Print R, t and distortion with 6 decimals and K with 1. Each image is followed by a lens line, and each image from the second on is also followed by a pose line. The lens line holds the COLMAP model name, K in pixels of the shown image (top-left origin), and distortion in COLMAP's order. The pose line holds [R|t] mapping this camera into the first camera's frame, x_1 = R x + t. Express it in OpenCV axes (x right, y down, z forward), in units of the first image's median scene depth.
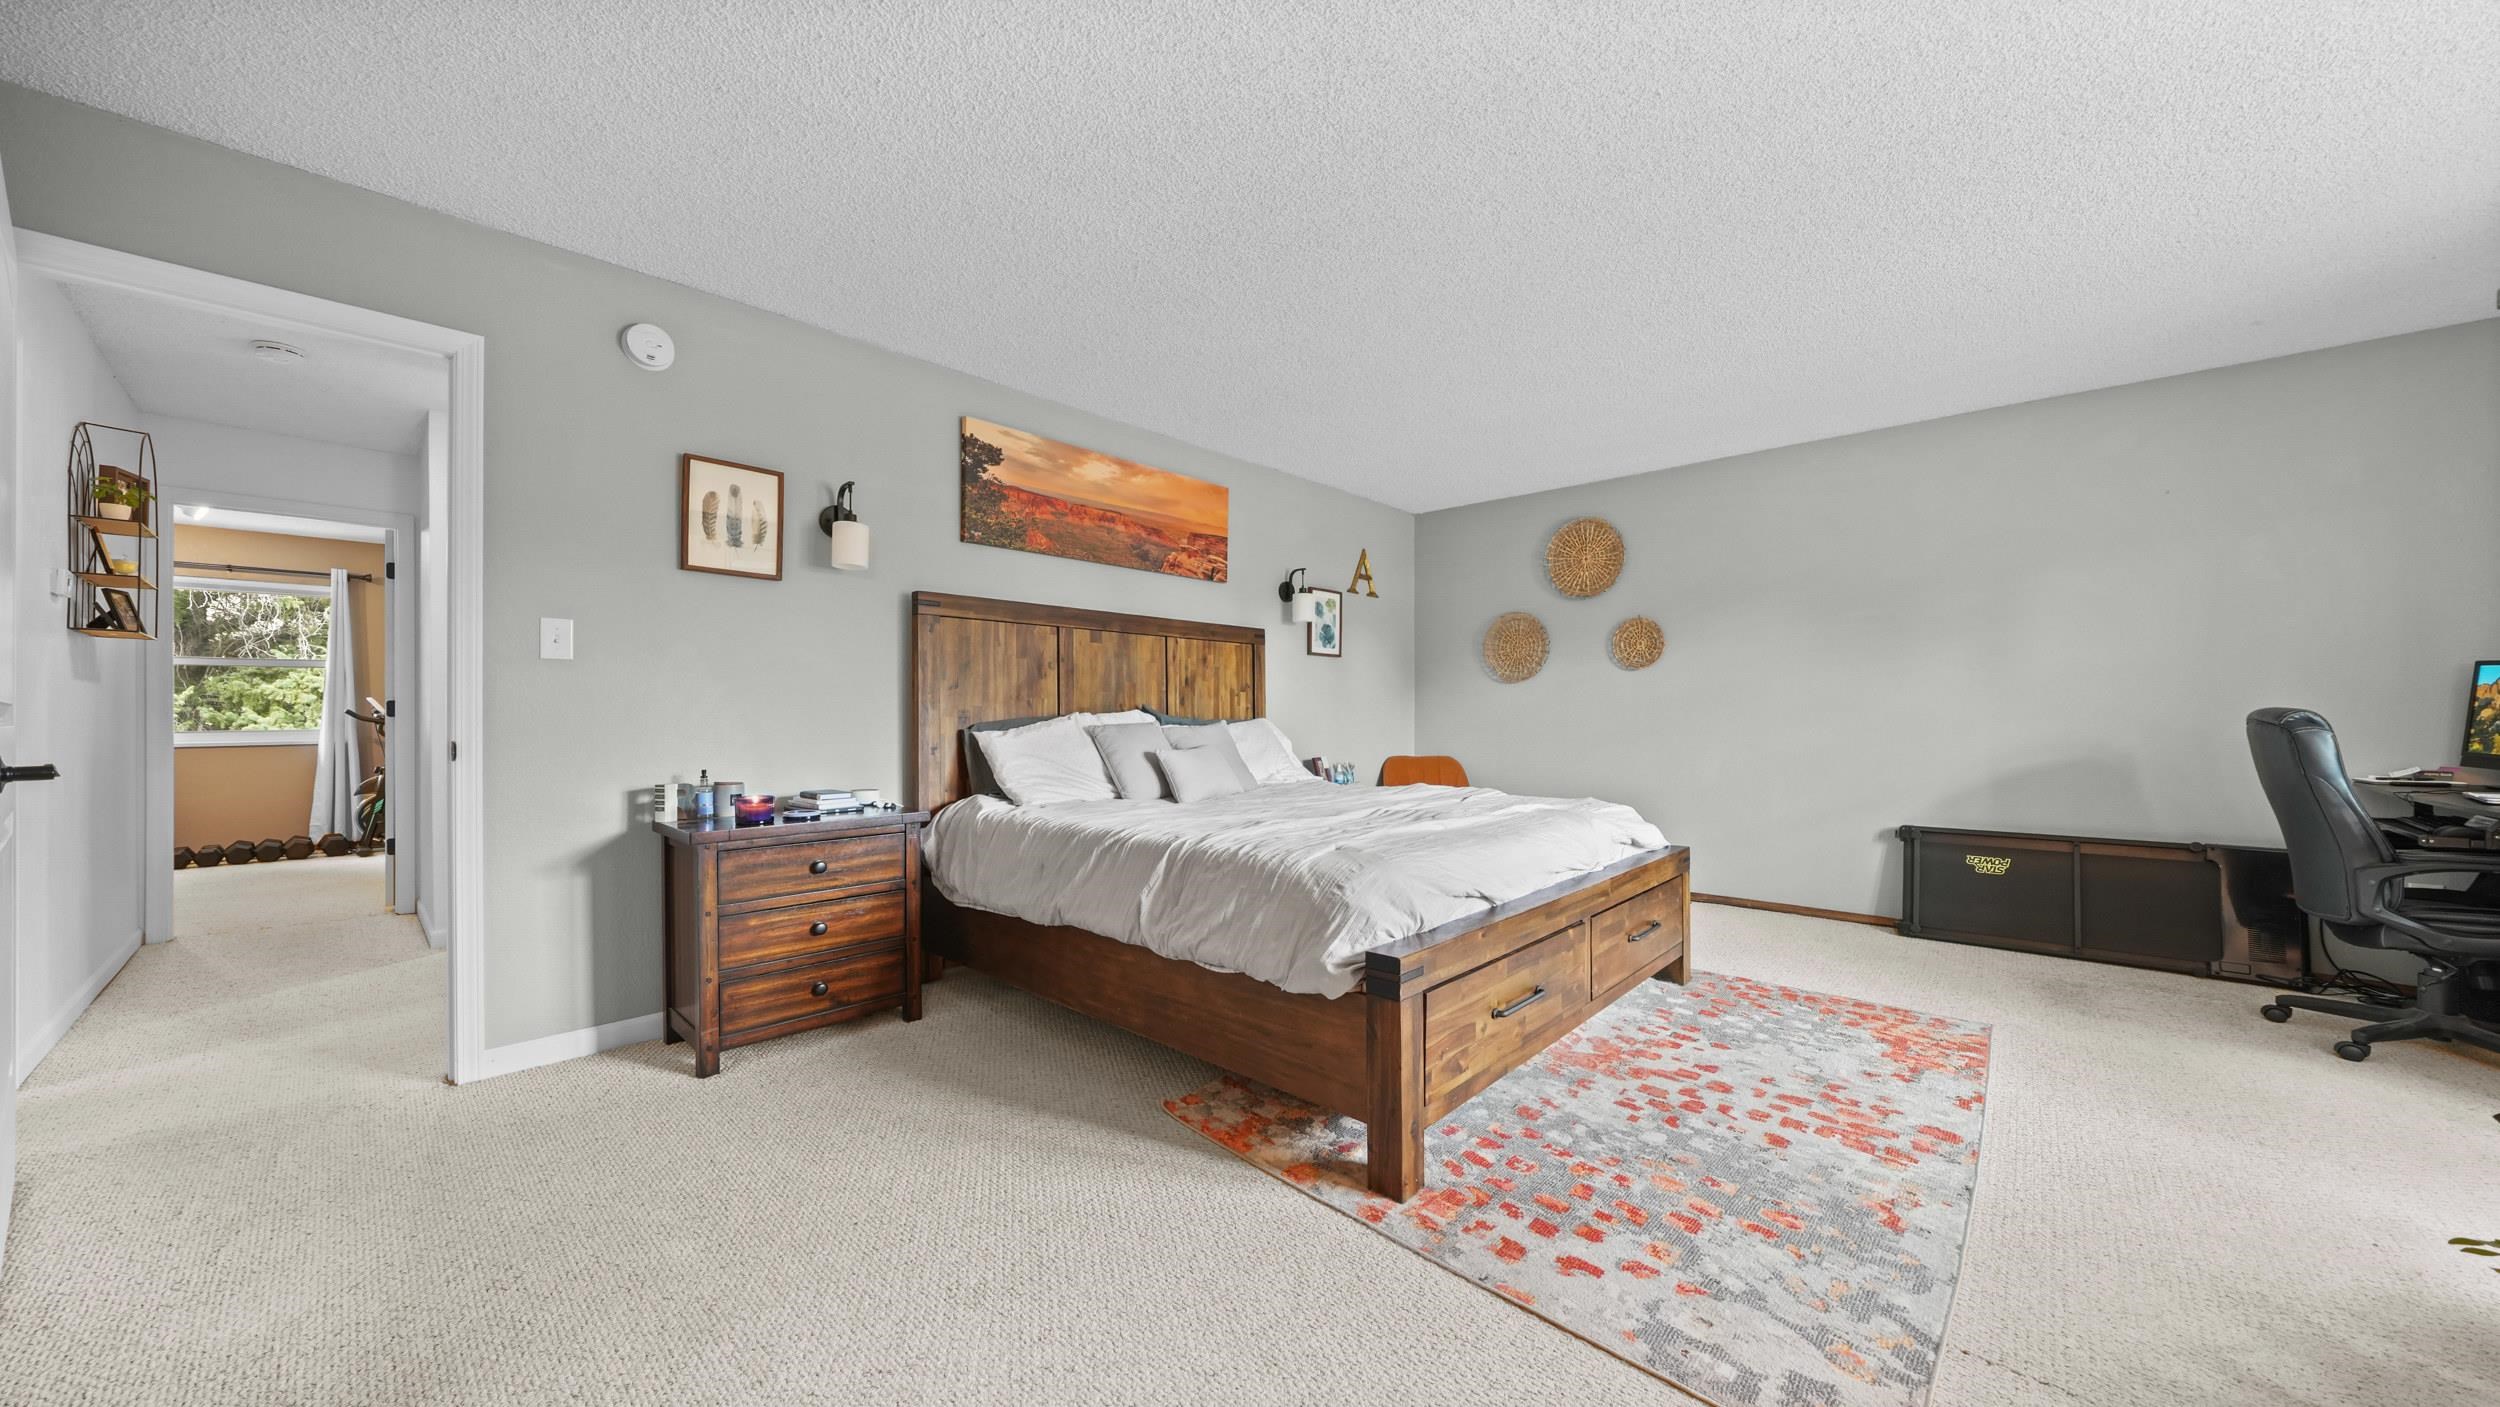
lens RADIAL K [[859.7, 0, 1234.4], [0, 859.7, 701.4], [0, 0, 1]] dist [-0.000463, -0.000018]
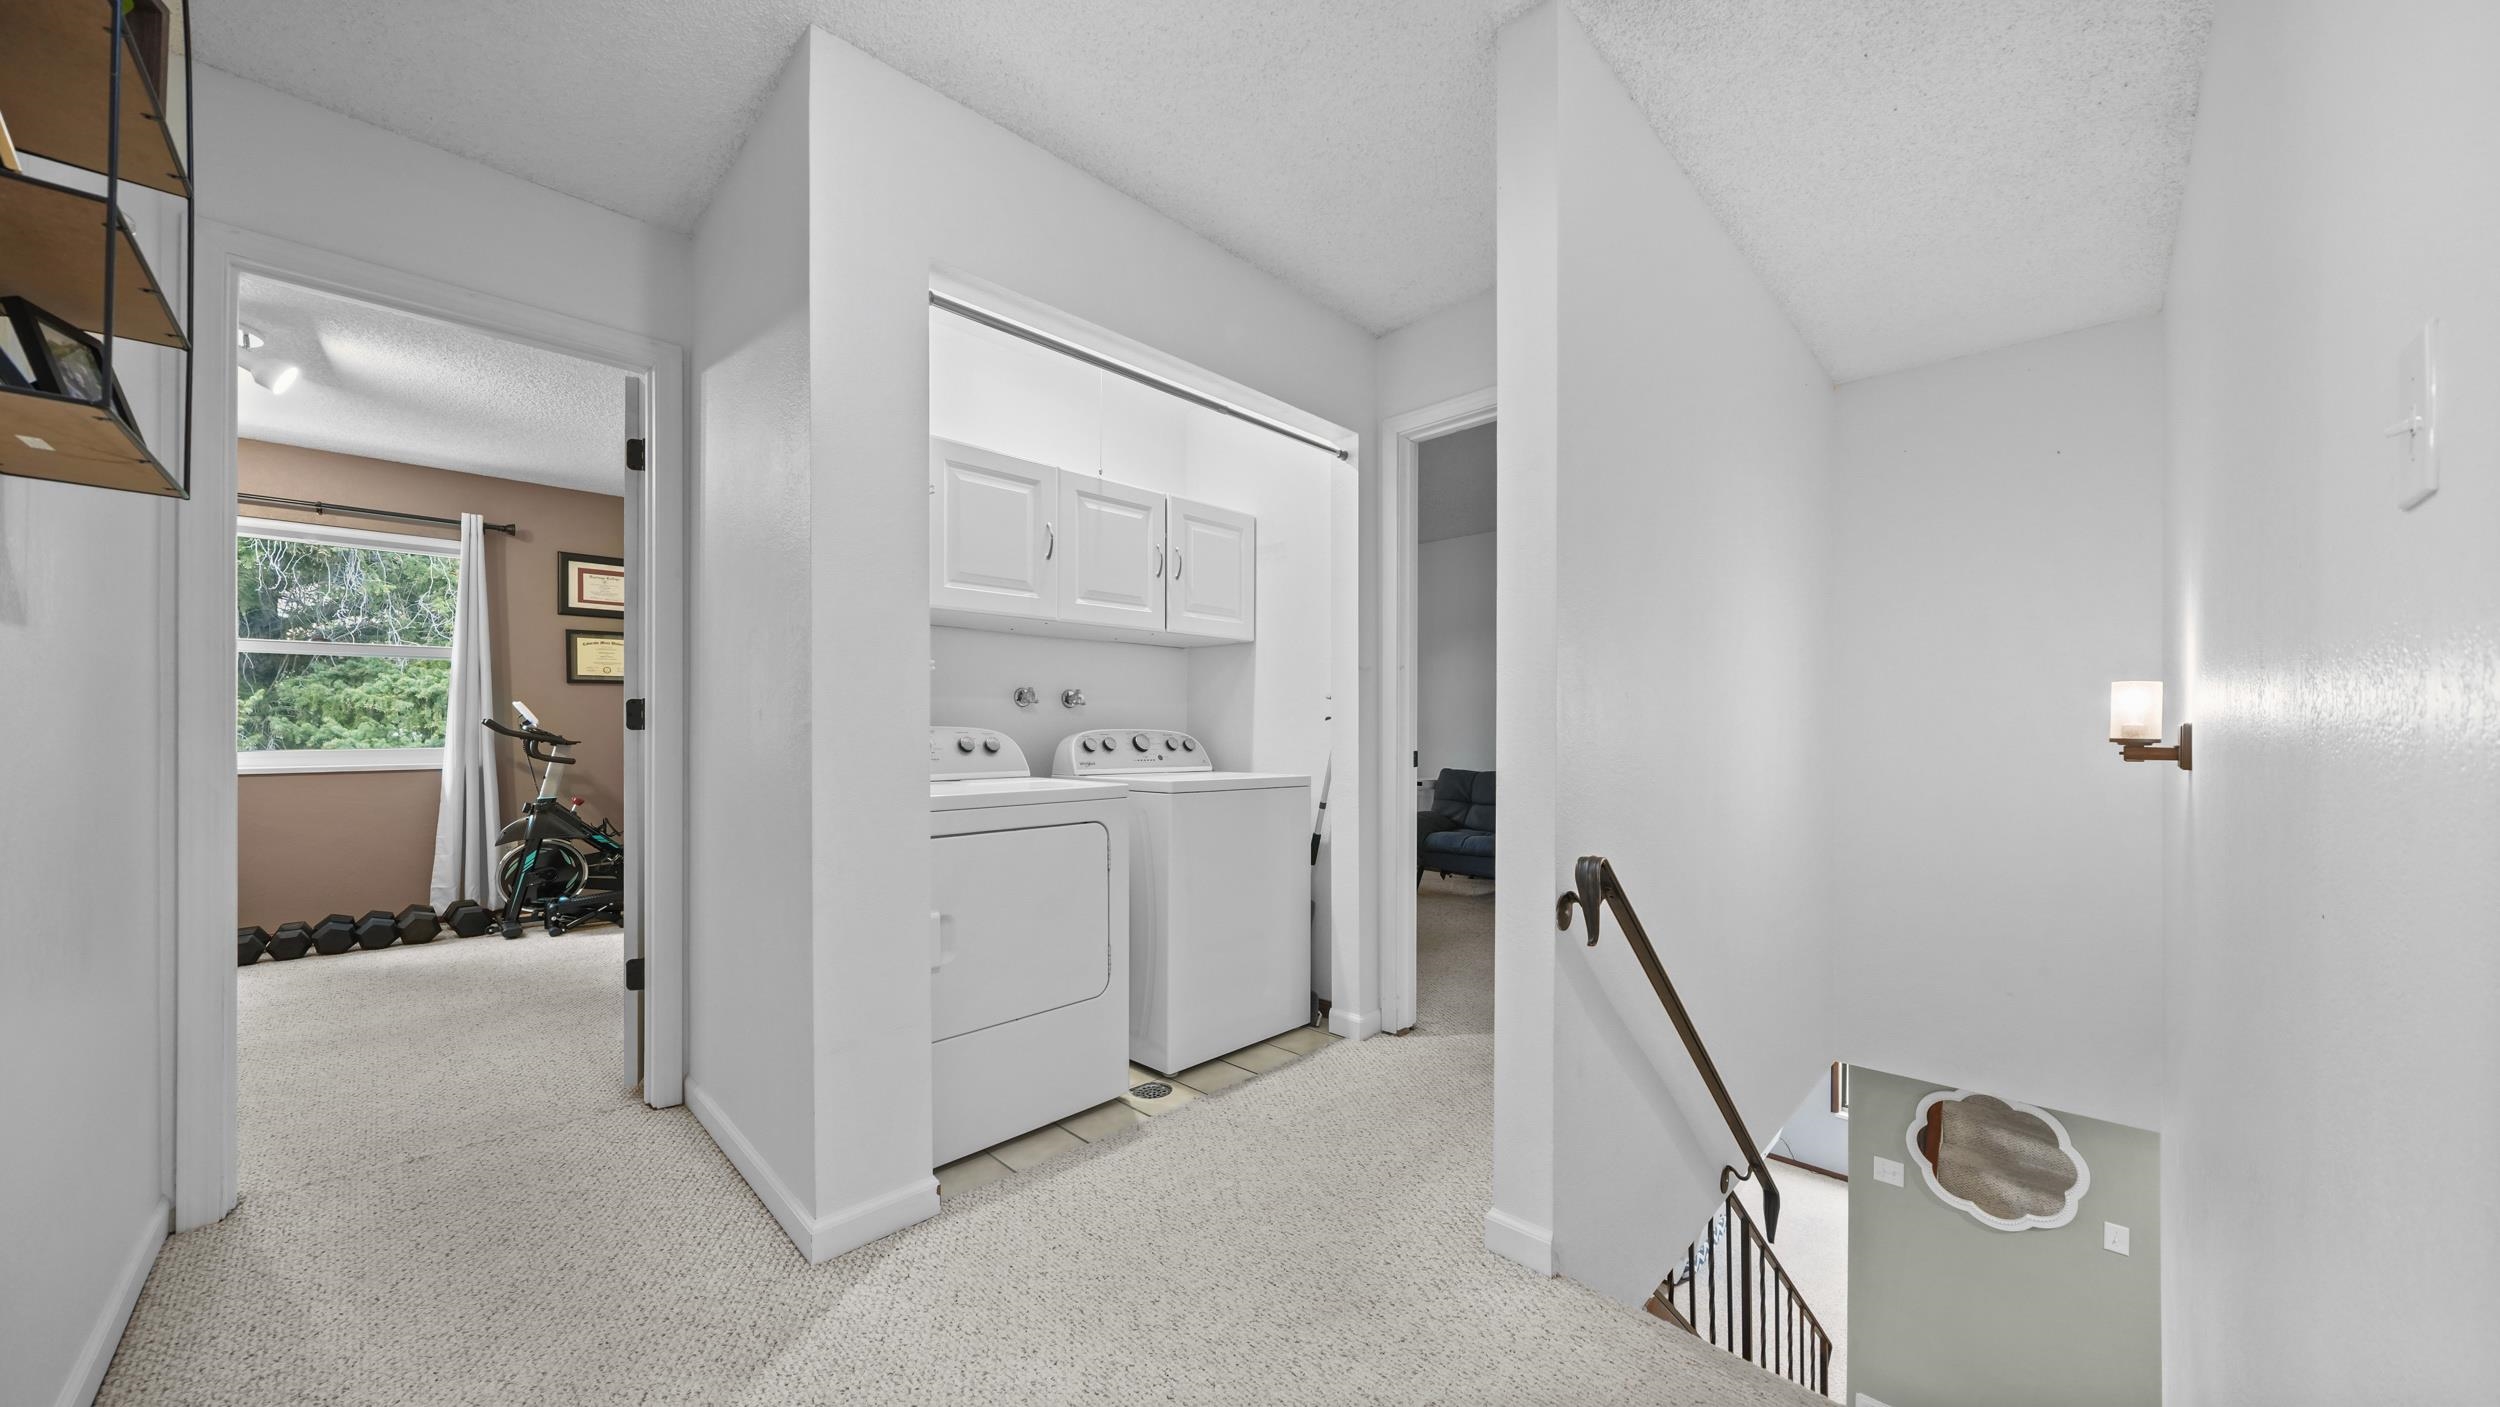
lens RADIAL K [[848.0, 0, 1249.2], [0, 848.0, 715.1], [0, 0, 1]] dist [-0.005824, 0.000093]
pose [[0.999905, 0.001638, -0.013661, -0.405997], [-0.001651, 0.999998, -0.000898, 0.005844], [0.013660, 0.000920, 0.999906, 0.329686]]
